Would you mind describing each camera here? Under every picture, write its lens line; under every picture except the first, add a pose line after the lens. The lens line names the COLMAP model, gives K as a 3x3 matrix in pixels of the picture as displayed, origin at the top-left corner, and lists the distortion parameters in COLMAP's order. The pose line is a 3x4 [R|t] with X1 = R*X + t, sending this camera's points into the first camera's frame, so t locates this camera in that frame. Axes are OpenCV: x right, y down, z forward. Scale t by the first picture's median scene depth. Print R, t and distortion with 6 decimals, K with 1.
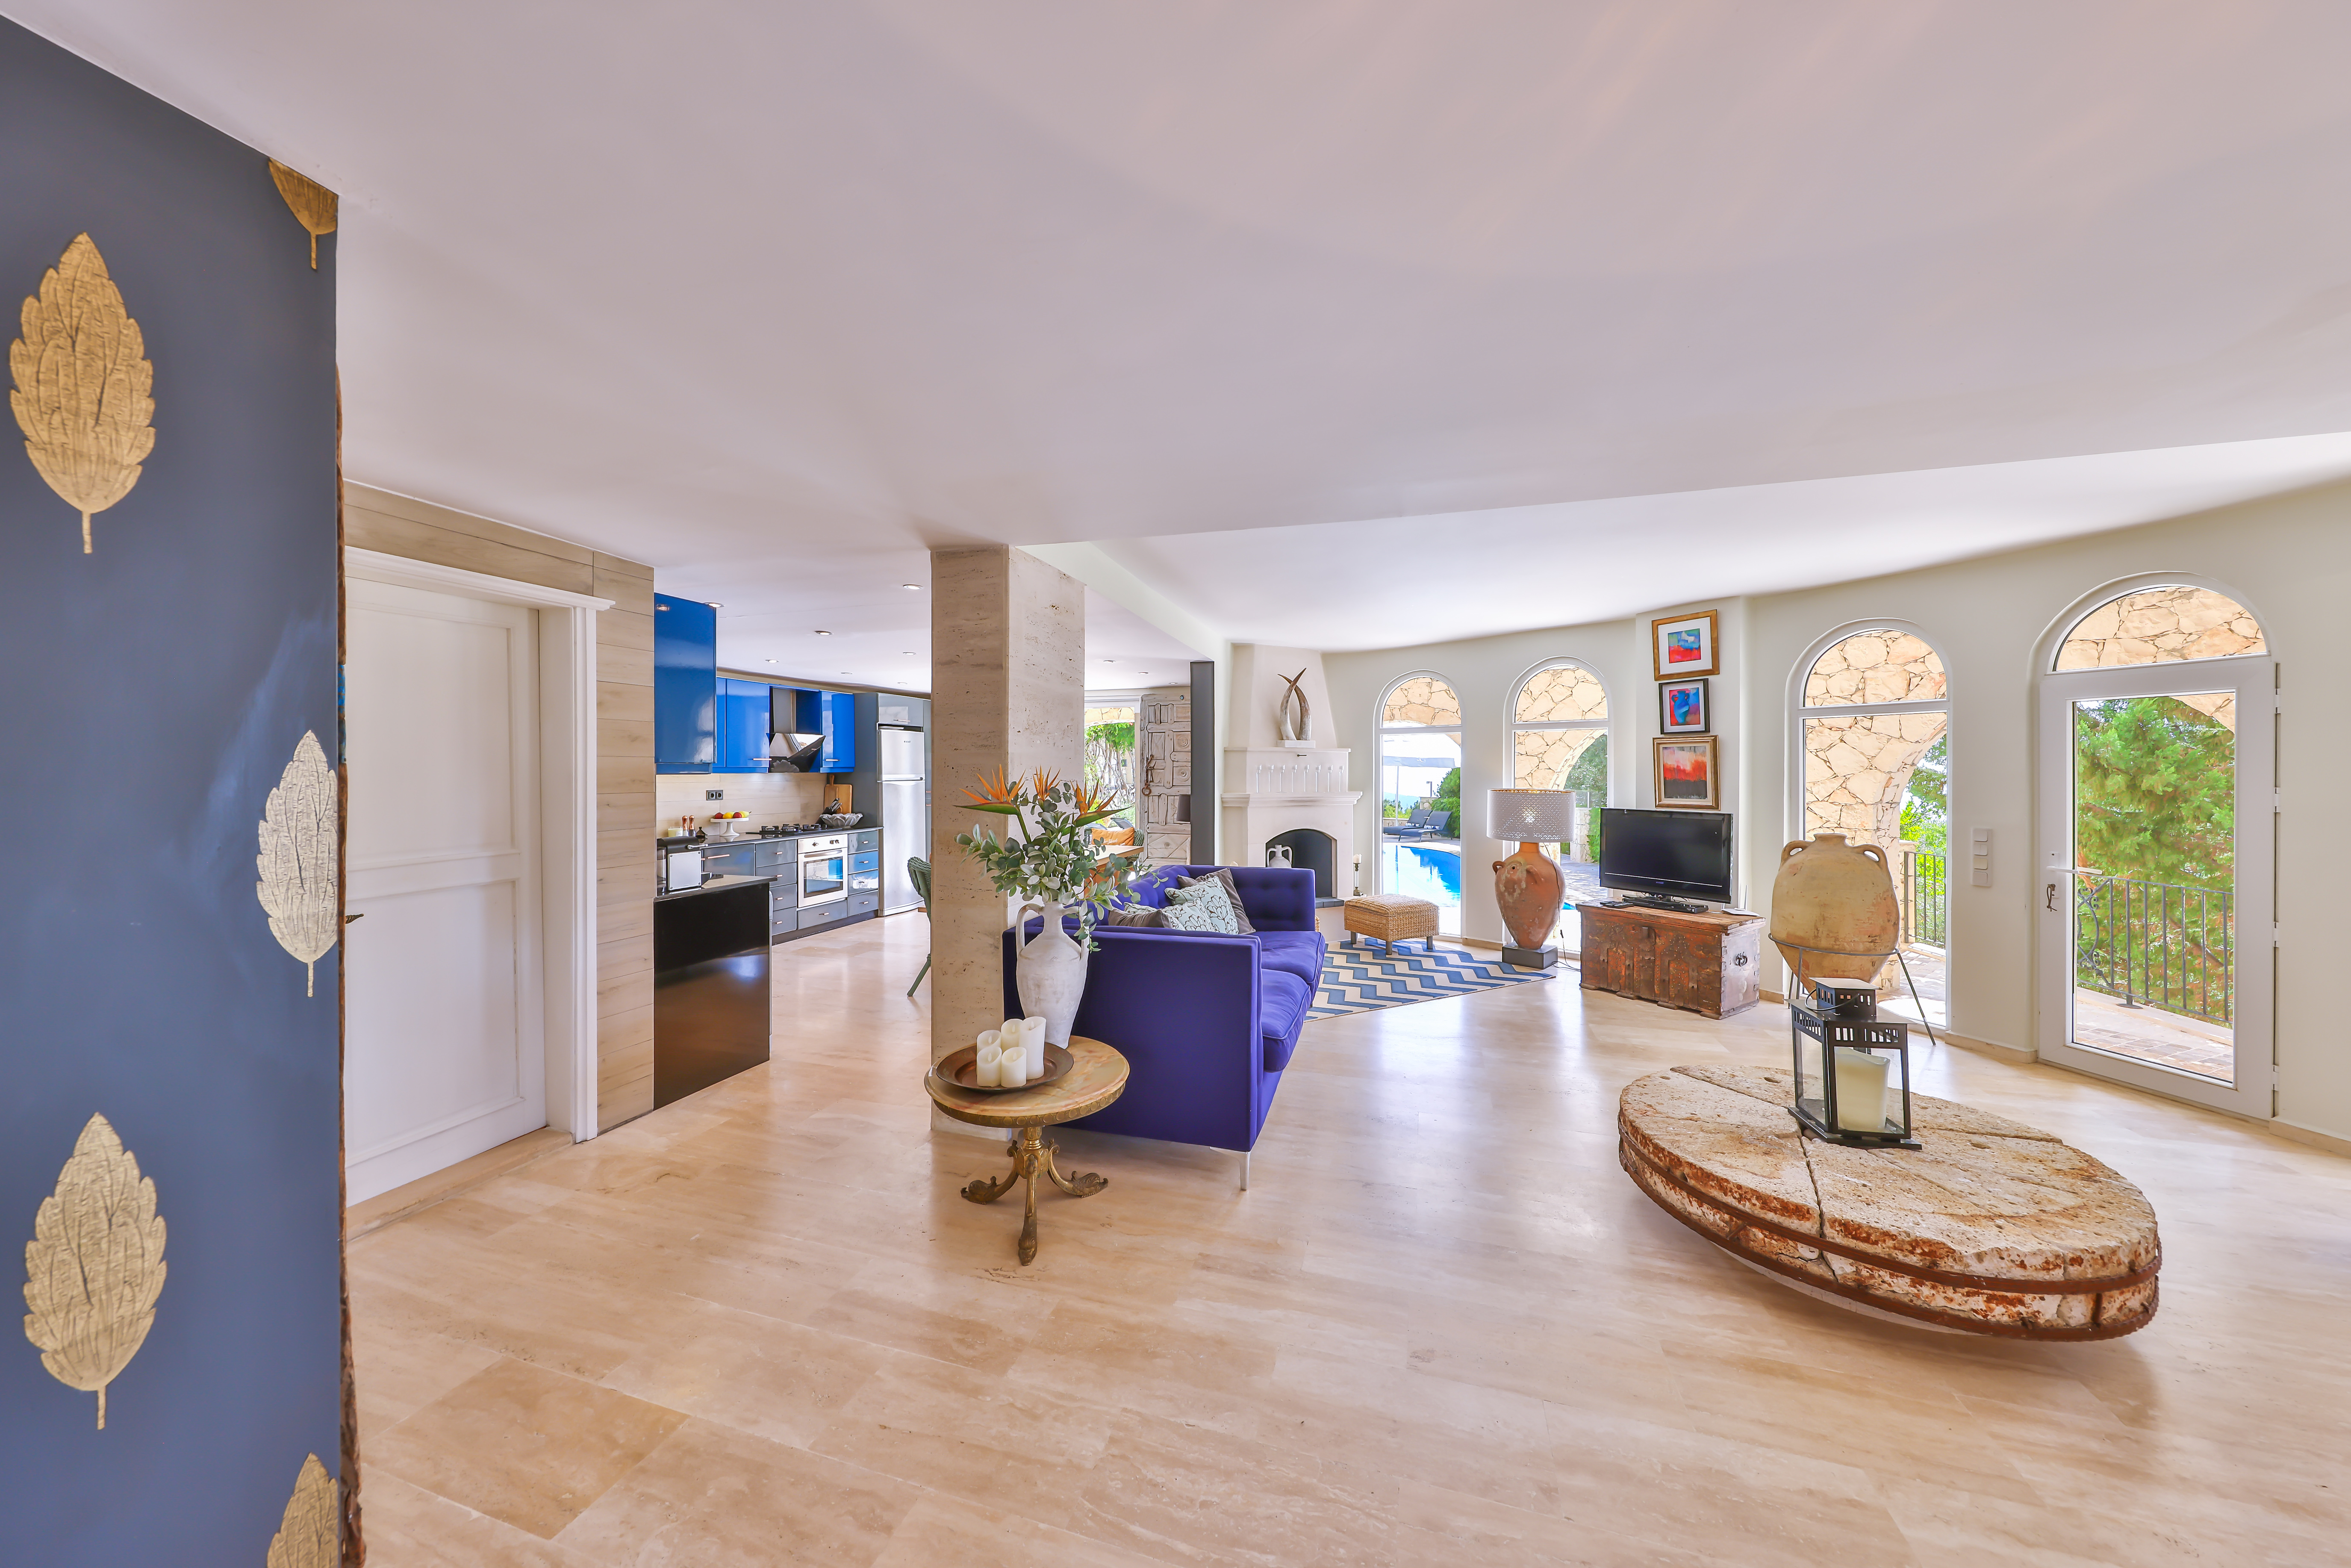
lens RADIAL K [[811.3, 0, 1168.1], [0, 811.3, 773.5], [0, 0, 1]] dist [-0.002462, -0.000149]
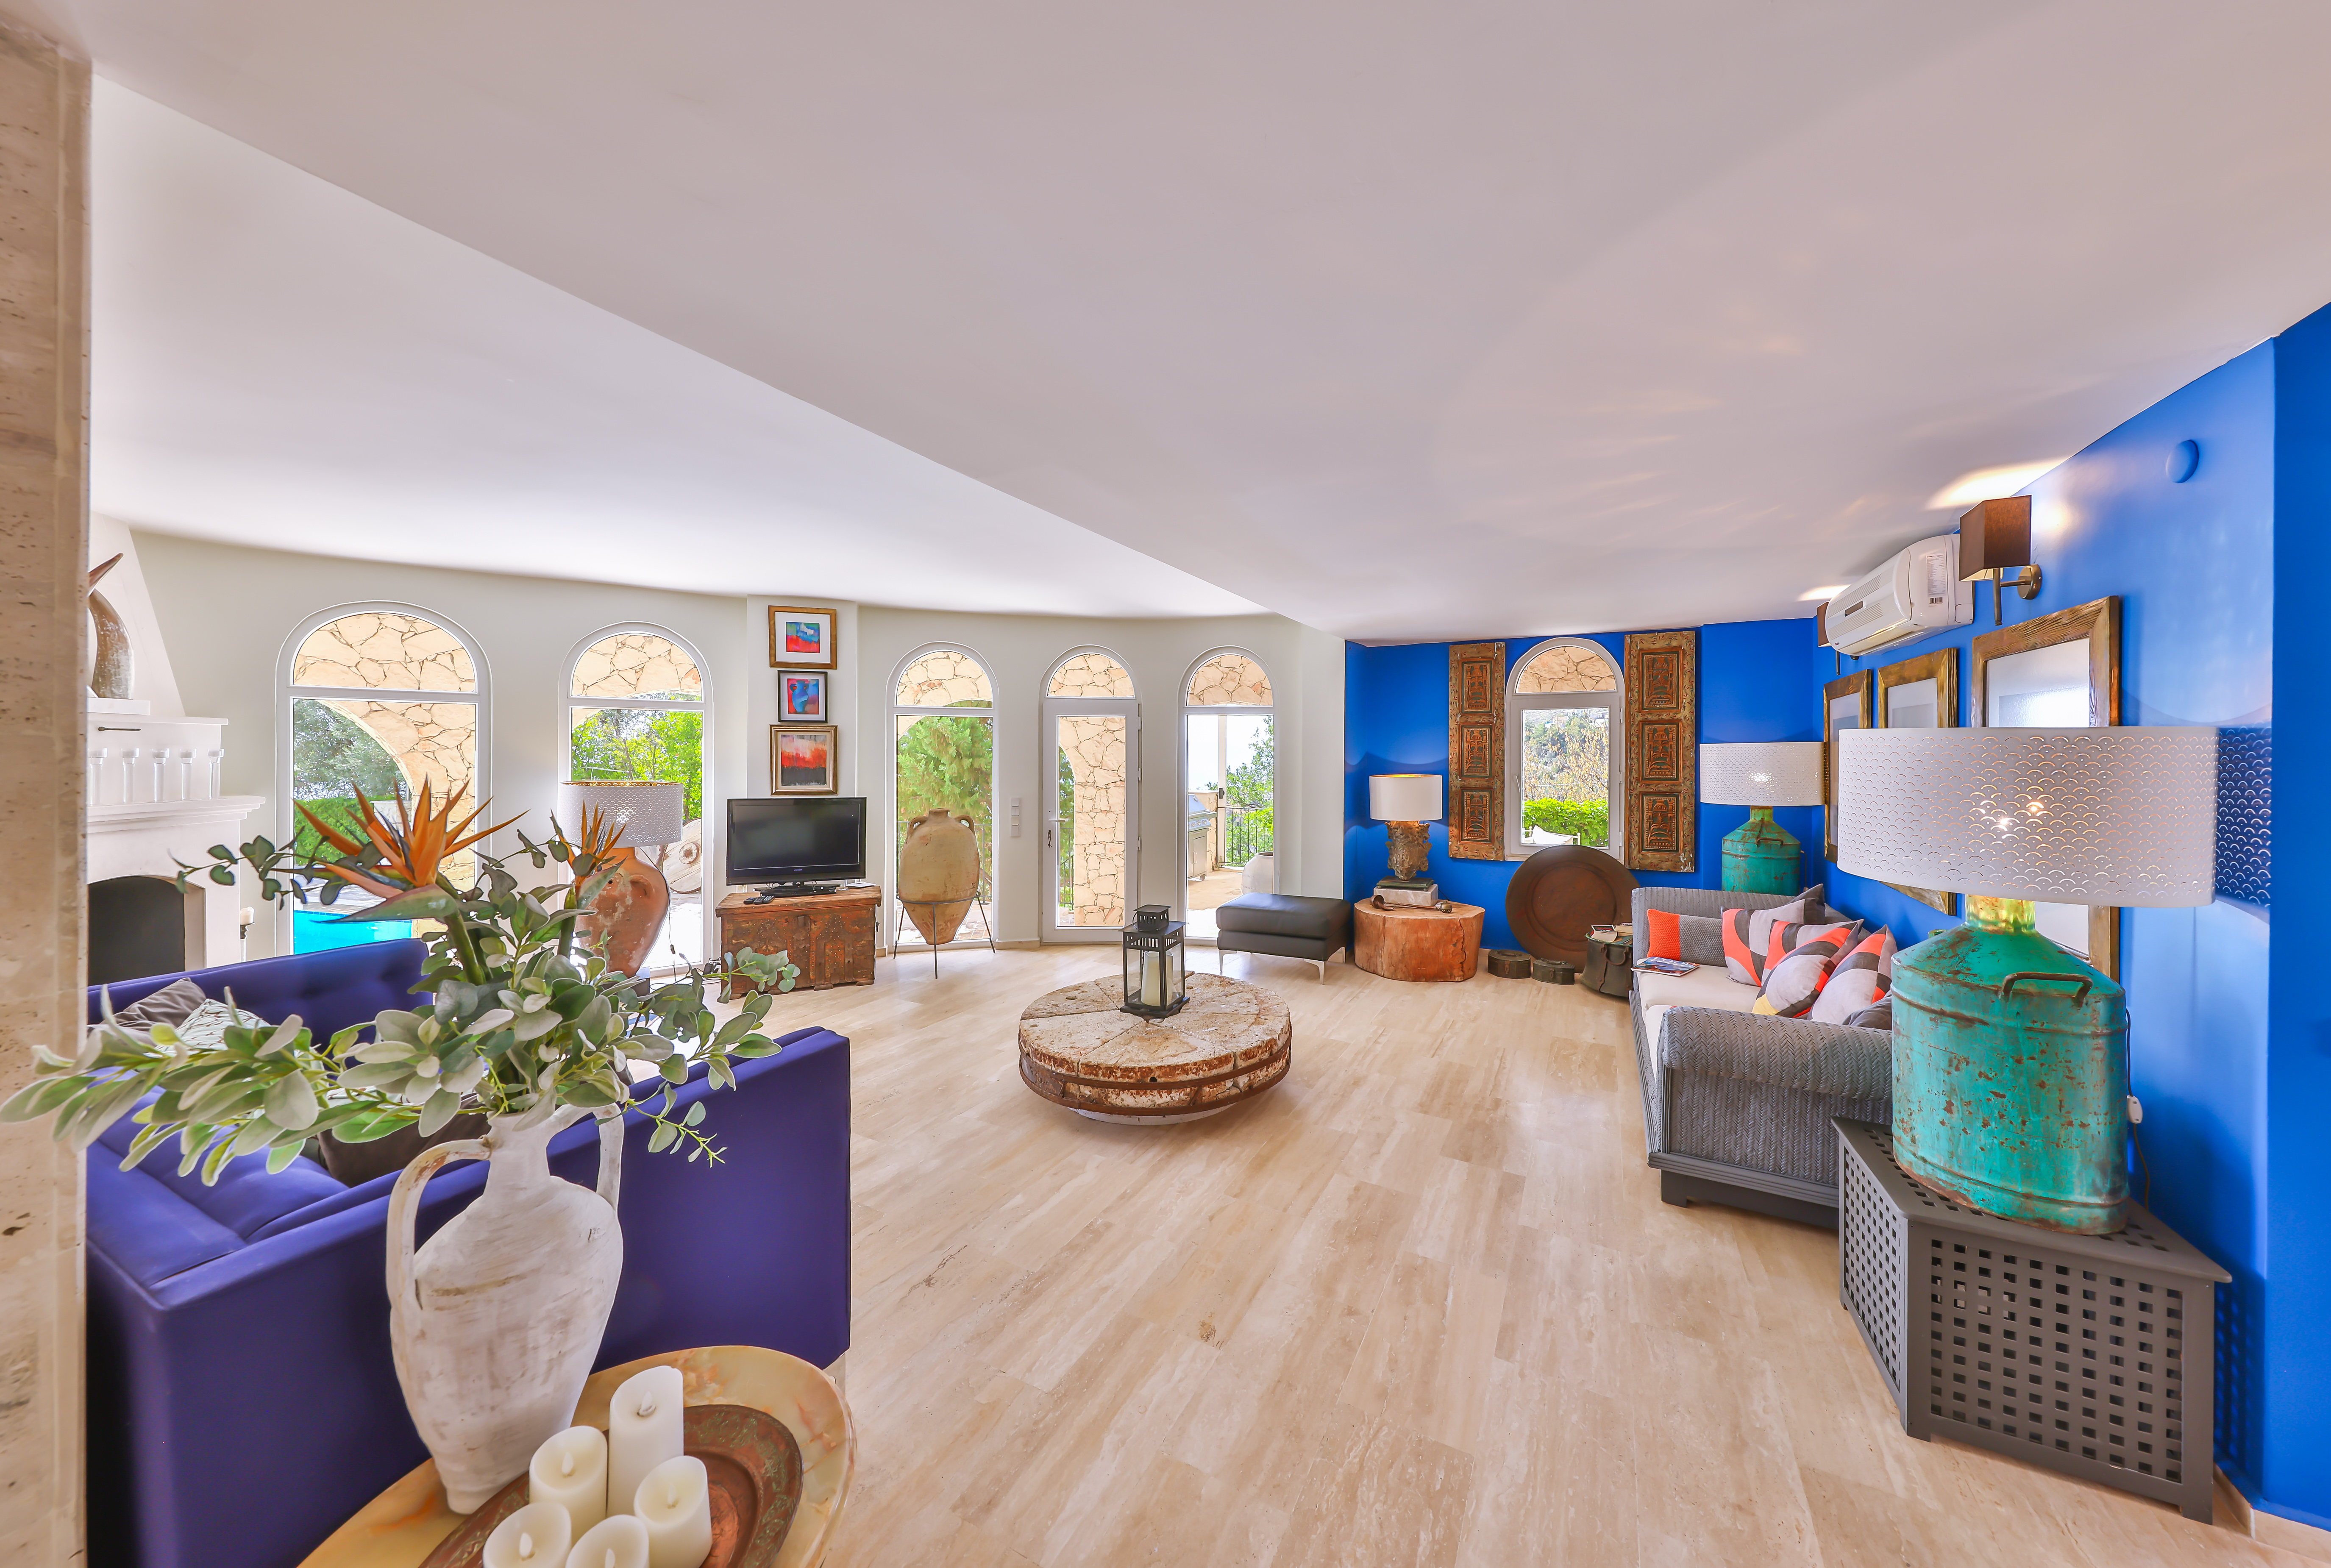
lens RADIAL K [[784.3, 0, 1215.8], [0, 784.3, 747.4], [0, 0, 1]] dist [-0.000512, 0.000022]
pose [[0.135628, 0.003185, 0.990755, -0.281614], [-0.000346, 0.999995, -0.003167, -0.014339], [-0.990760, 0.000087, 0.135629, 0.346116]]
